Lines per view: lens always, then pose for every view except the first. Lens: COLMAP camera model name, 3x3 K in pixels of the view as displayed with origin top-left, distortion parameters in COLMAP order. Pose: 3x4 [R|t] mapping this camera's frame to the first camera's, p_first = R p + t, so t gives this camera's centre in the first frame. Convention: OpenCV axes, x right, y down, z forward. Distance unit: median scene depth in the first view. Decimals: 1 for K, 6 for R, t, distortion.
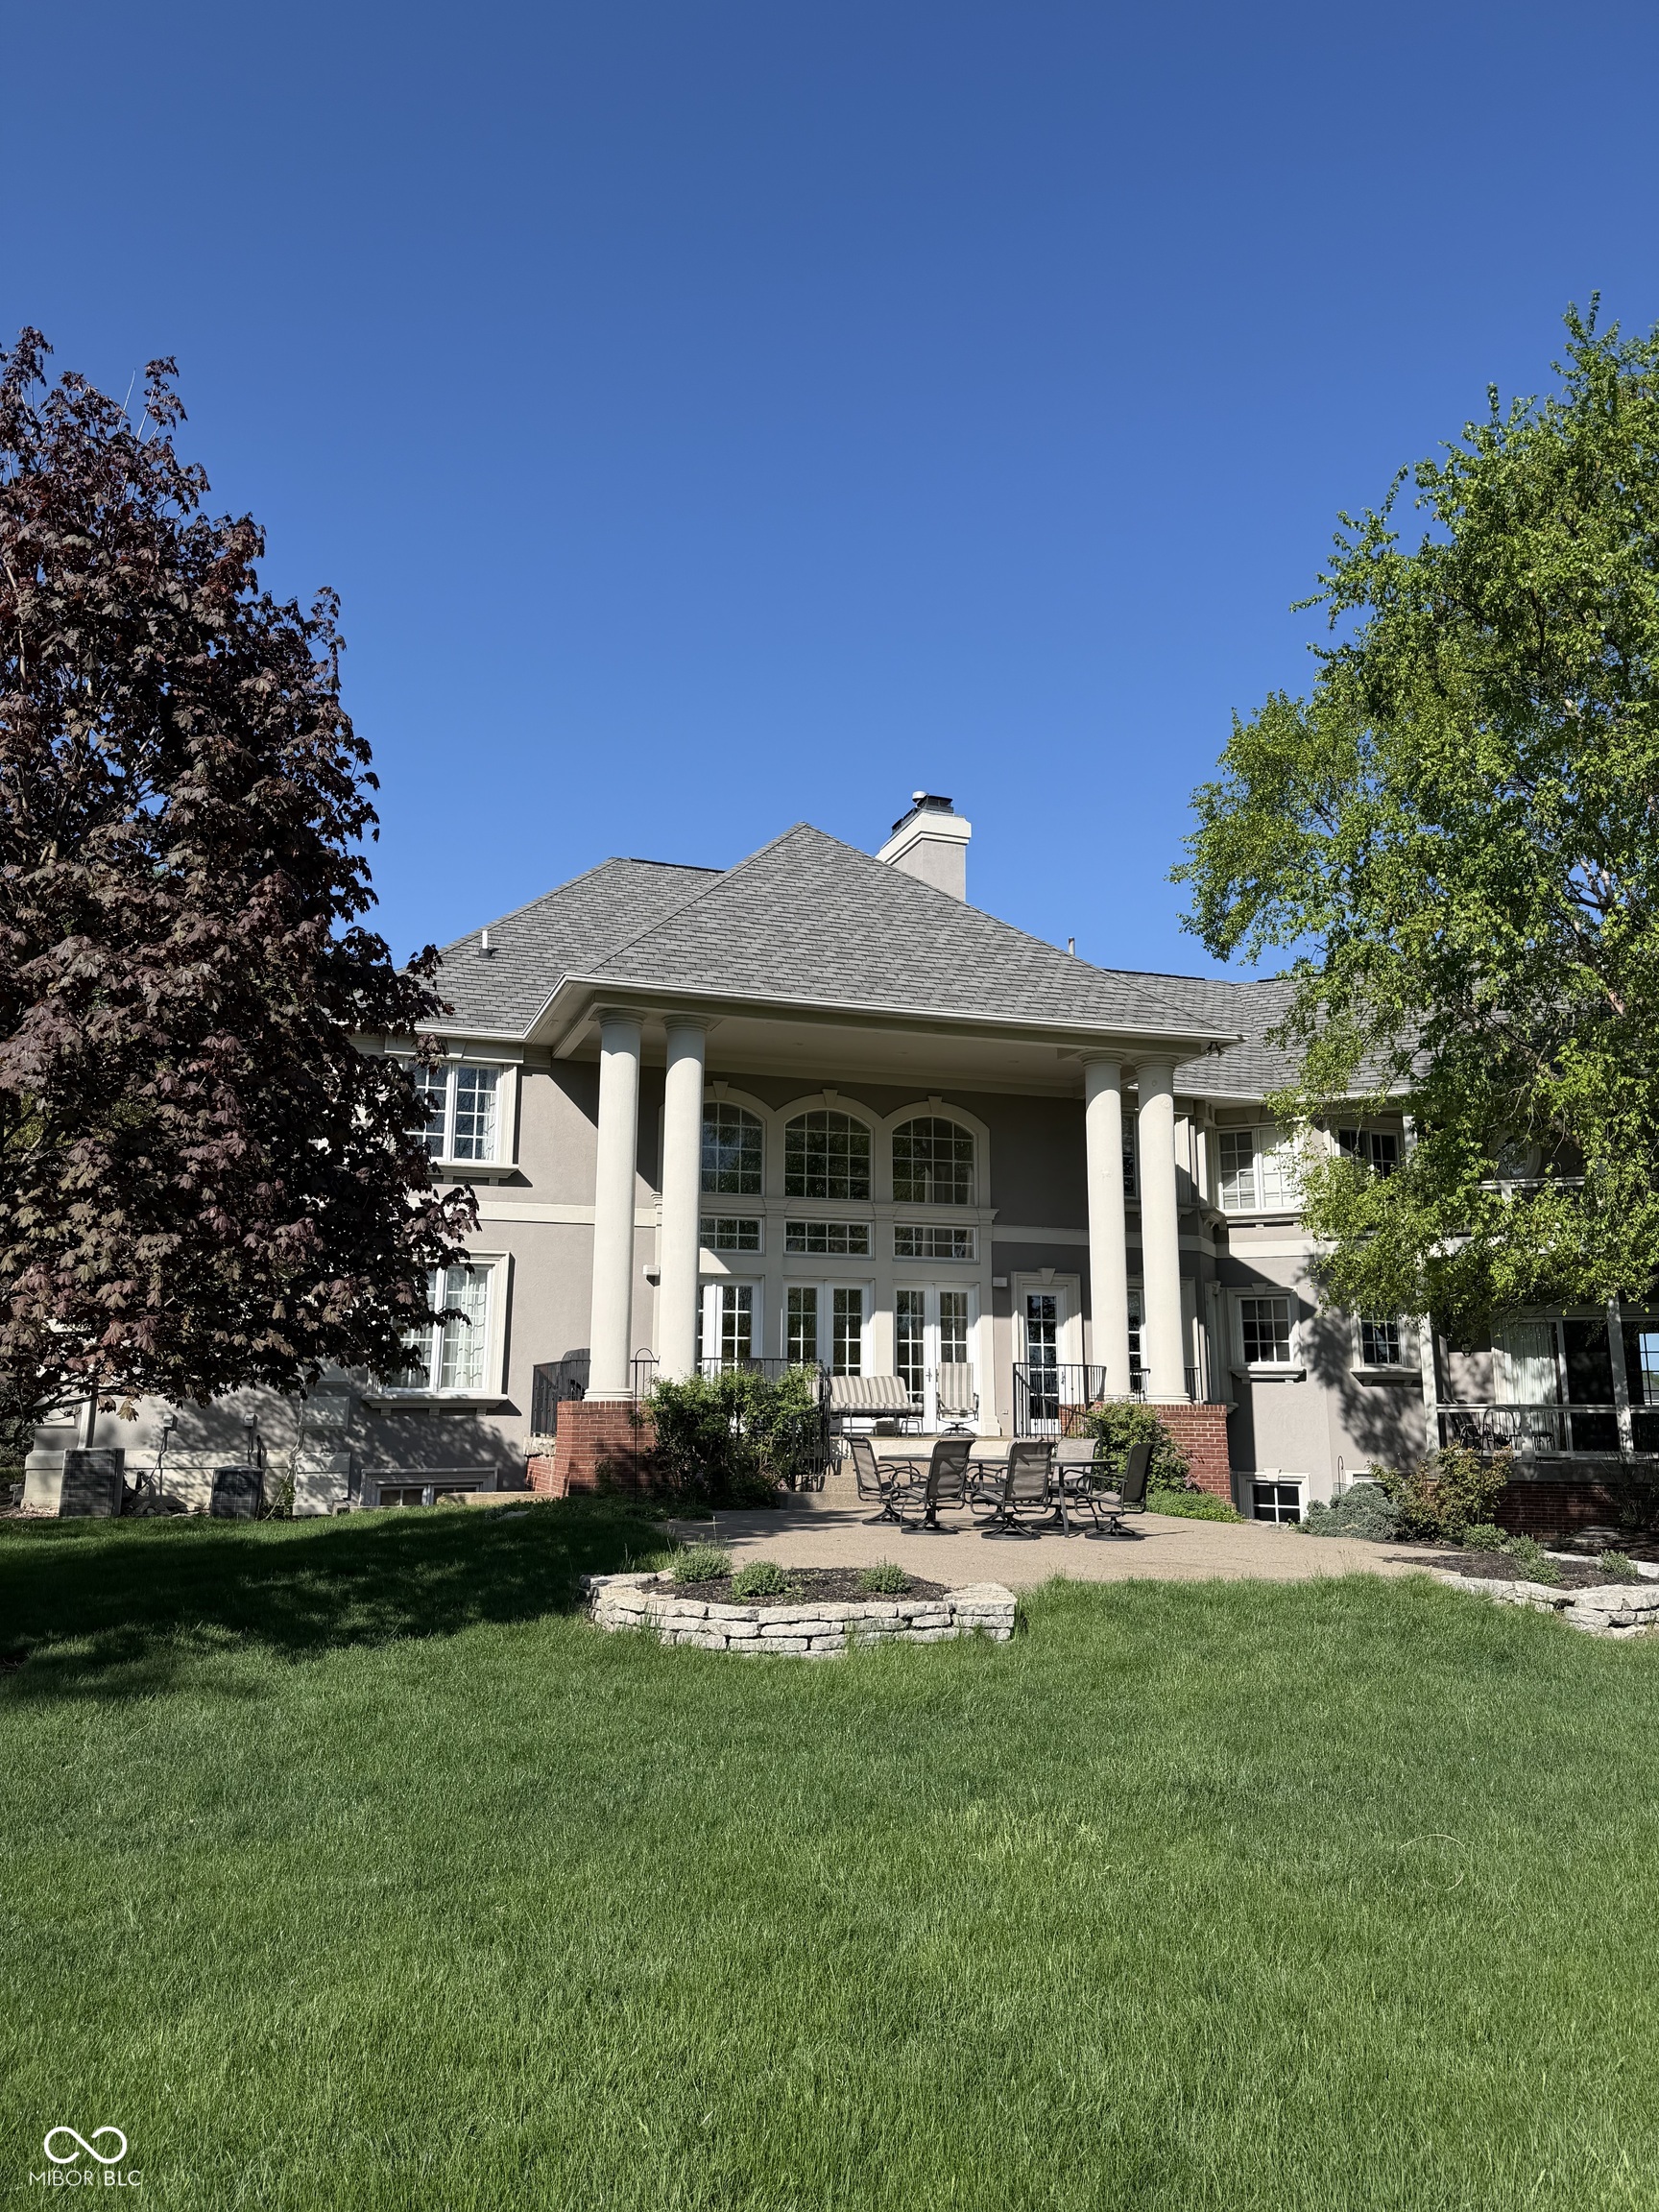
lens RADIAL K [[1555.9, 0, 829.5], [0, 1555.9, 1106.0], [0, 0, 1]] dist [0.137303, -0.255842]
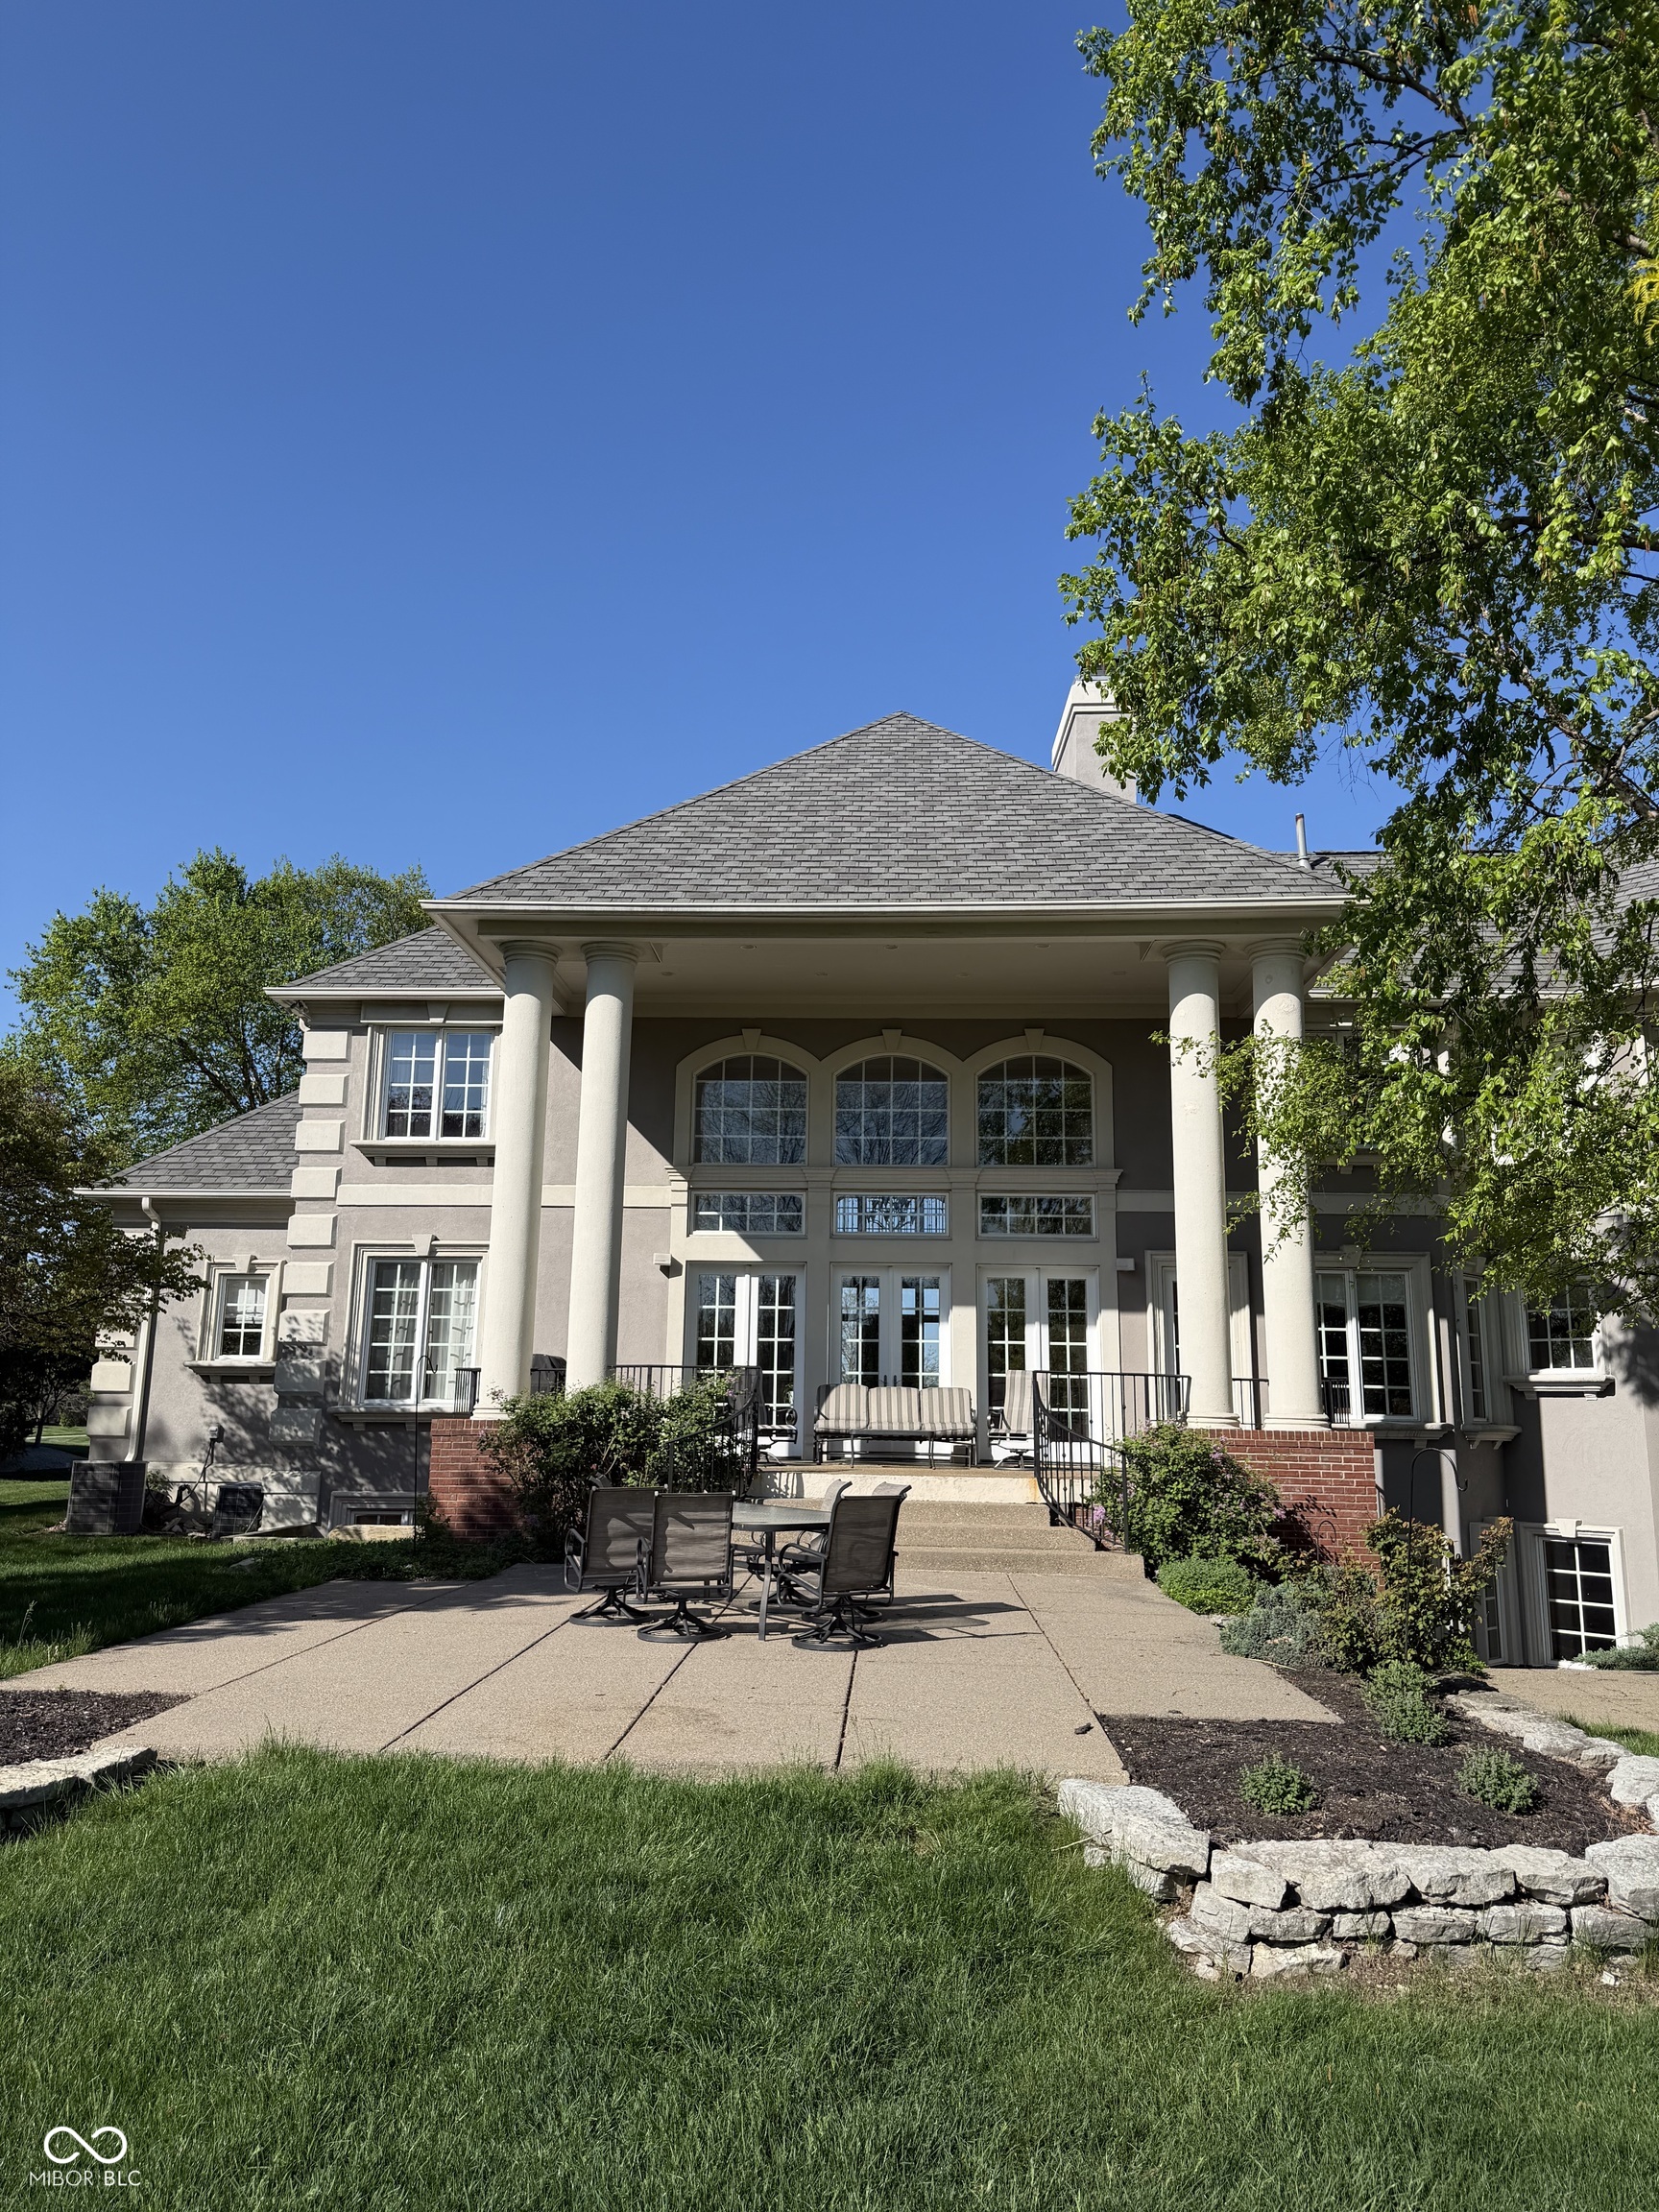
lens RADIAL K [[1555.9, 0, 829.5], [0, 1555.9, 1106.0], [0, 0, 1]] dist [0.137303, -0.255842]
pose [[0.931366, -0.061548, -0.358843, 0.272605], [0.060724, 0.998062, -0.013579, 0.040135], [0.358983, -0.009143, 0.933299, 0.255242]]
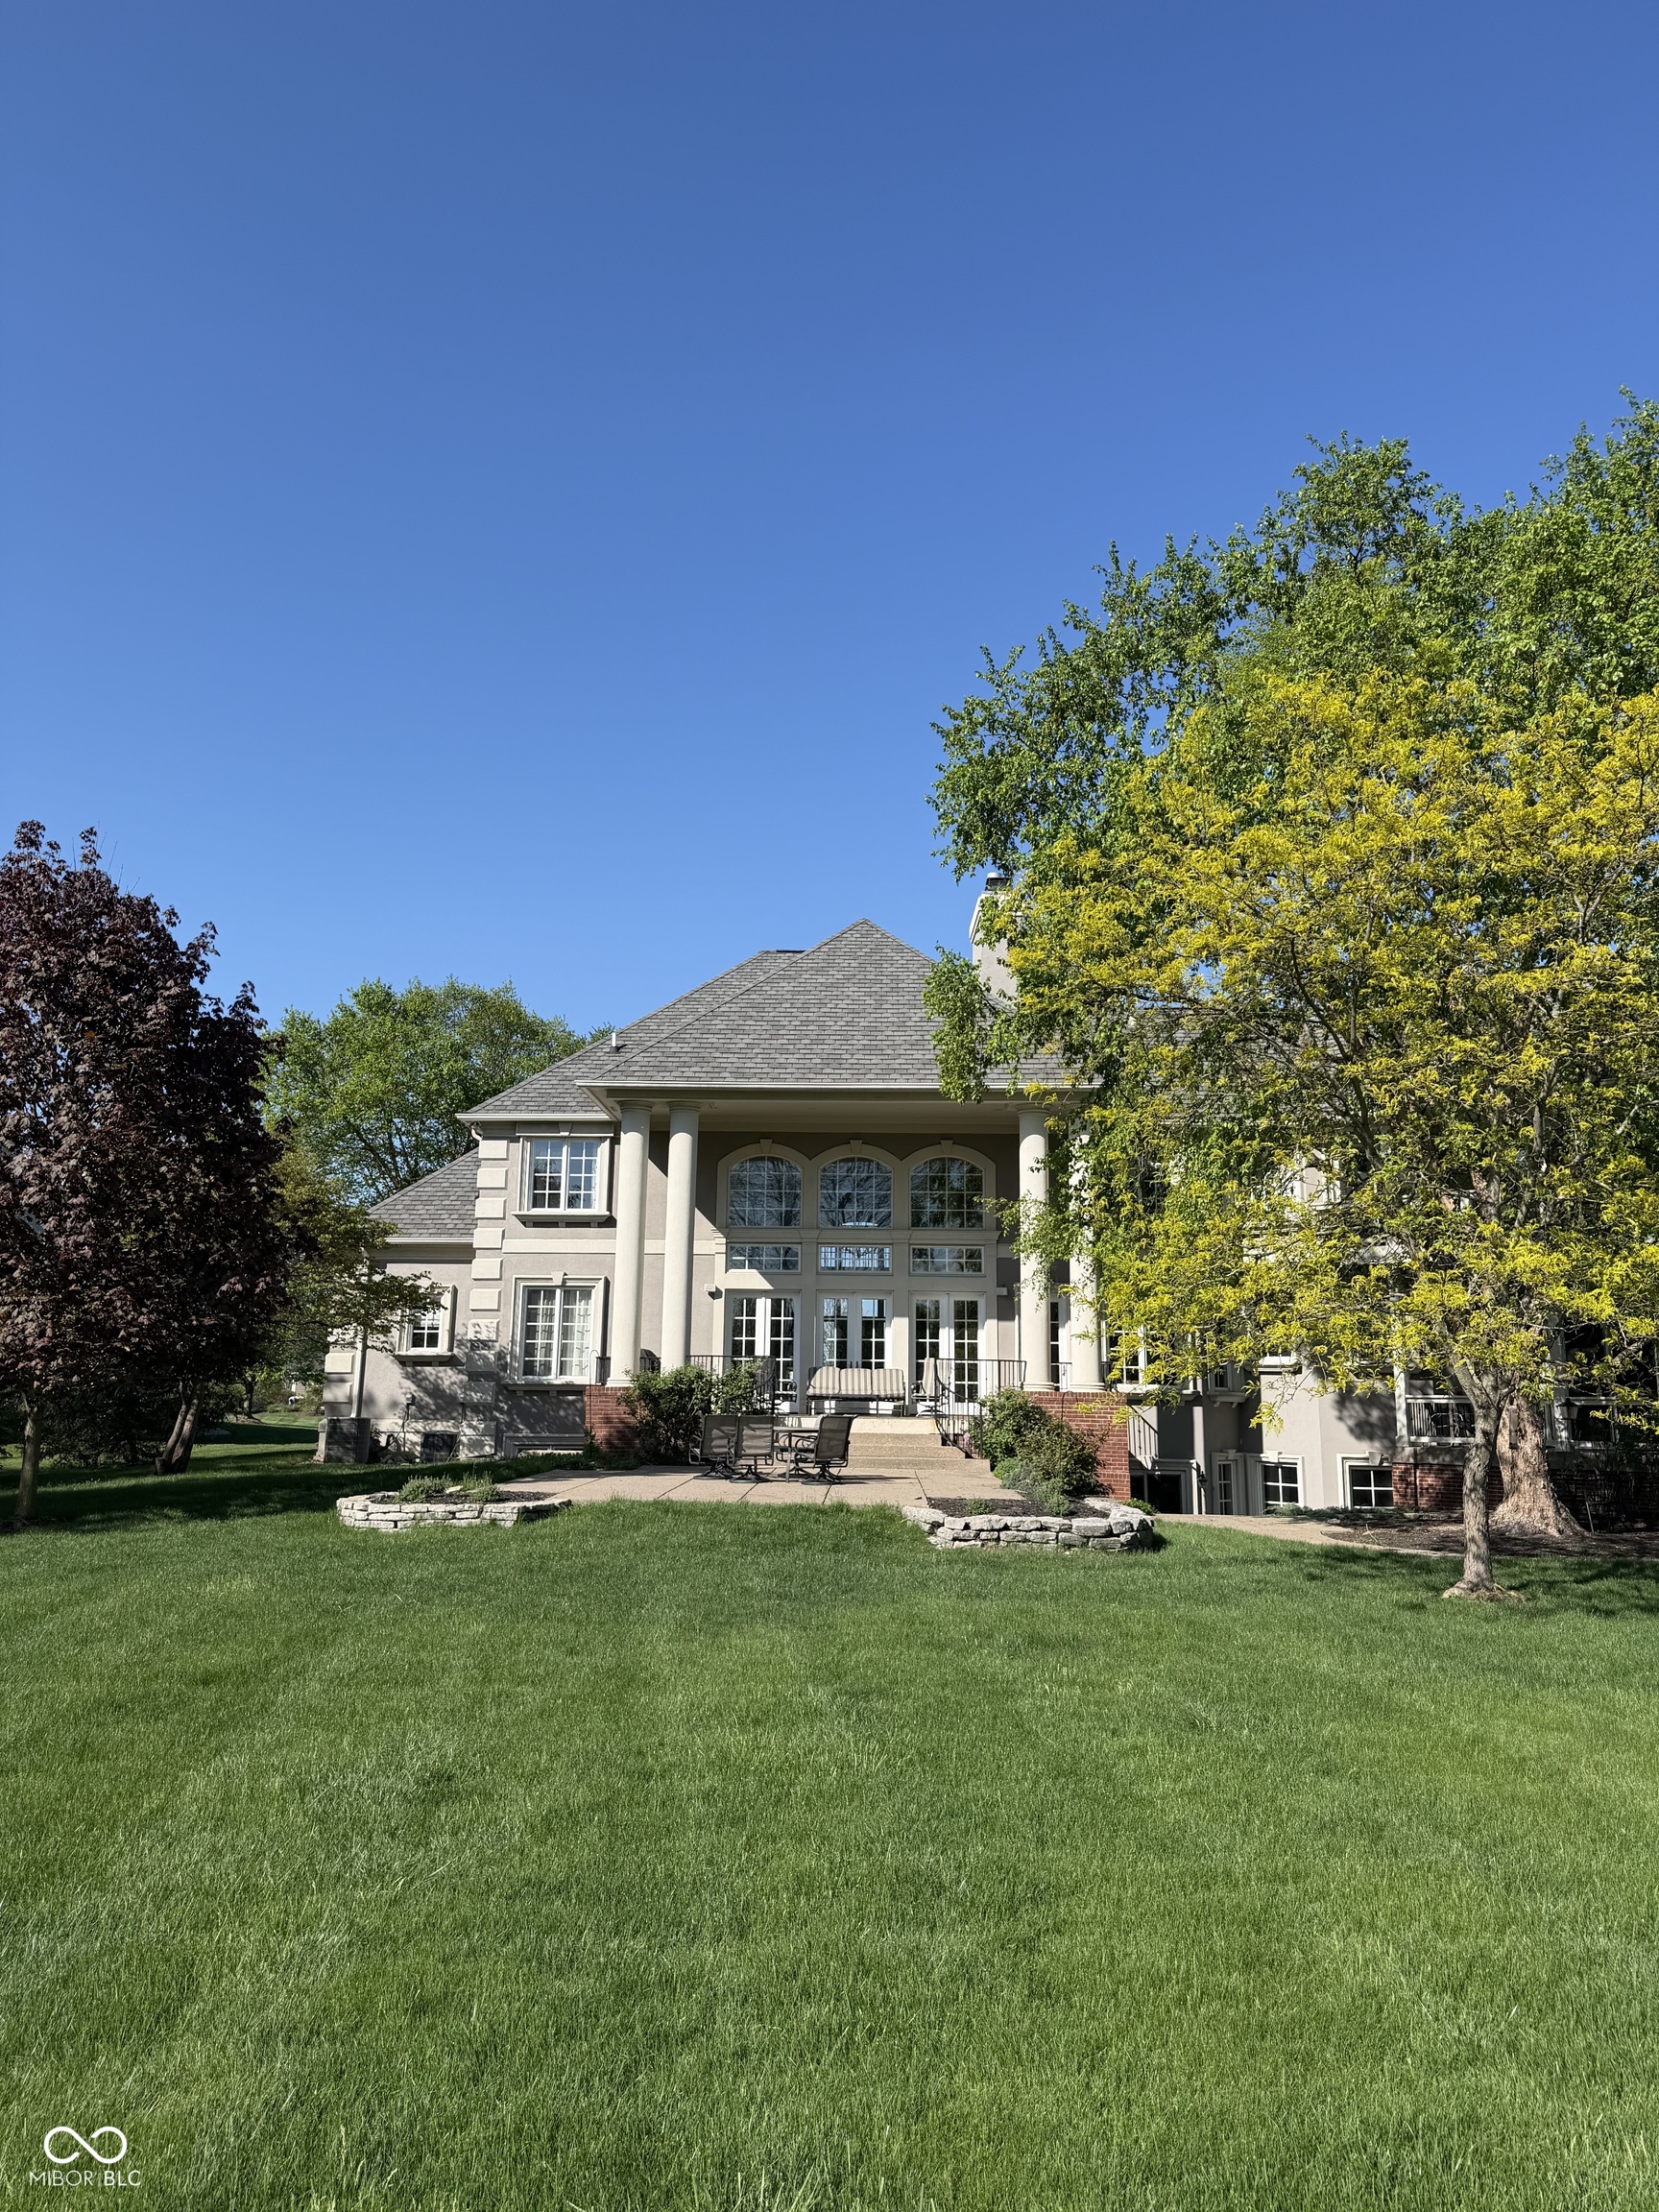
lens RADIAL K [[1555.9, 0, 829.5], [0, 1555.9, 1106.0], [0, 0, 1]] dist [0.137303, -0.255842]
pose [[0.935824, -0.056673, -0.347881, 0.445215], [0.058788, 0.998260, -0.004481, -0.035911], [0.347530, -0.016258, 0.937528, -0.193973]]
